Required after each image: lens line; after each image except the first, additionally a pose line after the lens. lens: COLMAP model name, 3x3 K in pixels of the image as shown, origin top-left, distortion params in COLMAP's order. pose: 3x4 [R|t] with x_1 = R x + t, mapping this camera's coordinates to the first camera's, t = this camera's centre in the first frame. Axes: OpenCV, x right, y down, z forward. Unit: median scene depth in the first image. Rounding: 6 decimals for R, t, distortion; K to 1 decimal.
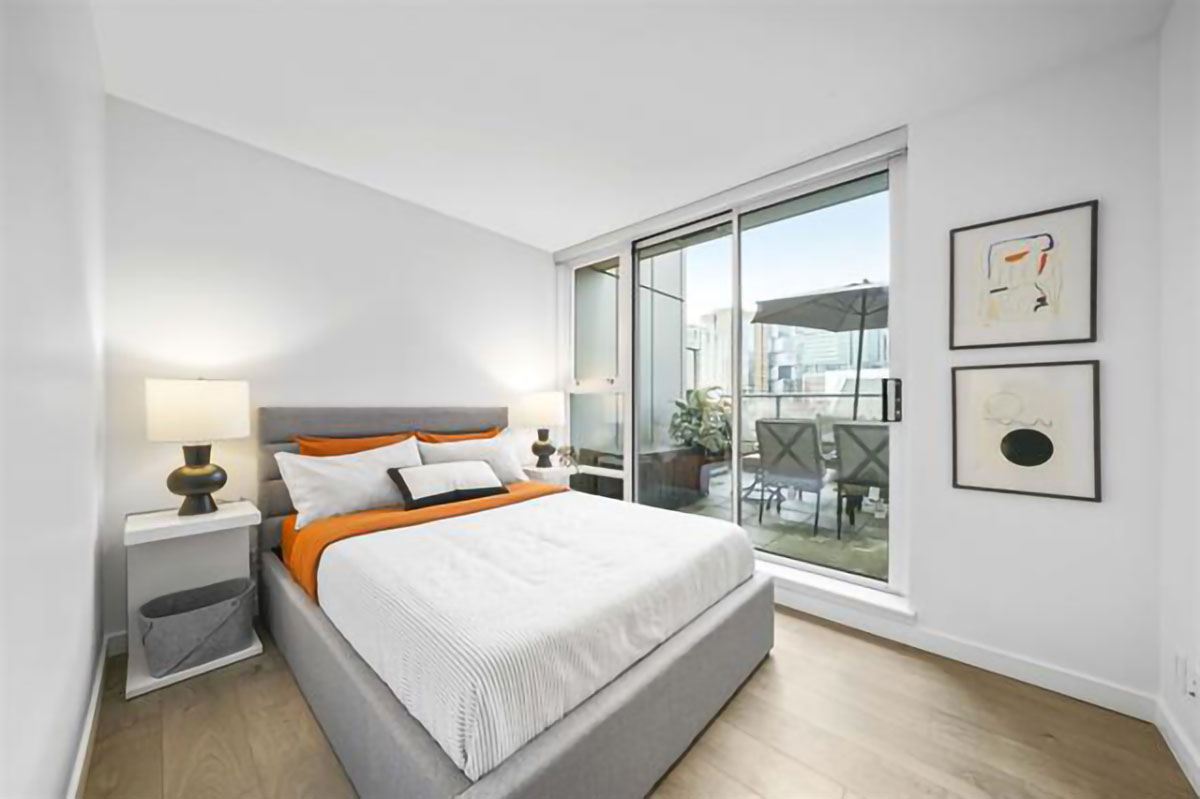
lens RADIAL K [[415.4, 0, 600.1], [0, 415.4, 394.8], [0, 0, 1]] dist [-0.001356, 0.000003]
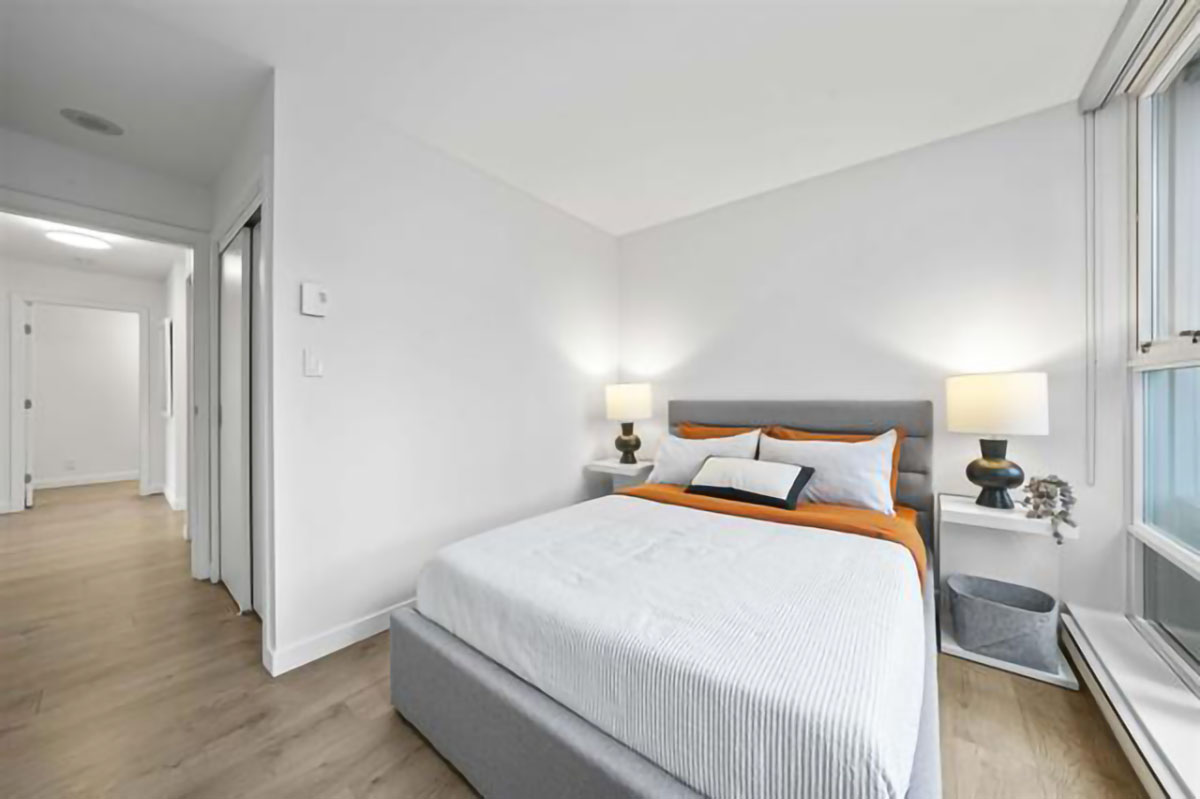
lens RADIAL K [[413.9, 0, 601.7], [0, 413.9, 392.2], [0, 0, 1]] dist [-0.007937, 0.000064]
pose [[0.069636, -0.019717, -0.997378, 0.557324], [0.026979, 0.999476, -0.017875, 0.019851], [0.997208, -0.025663, 0.070131, 0.619227]]
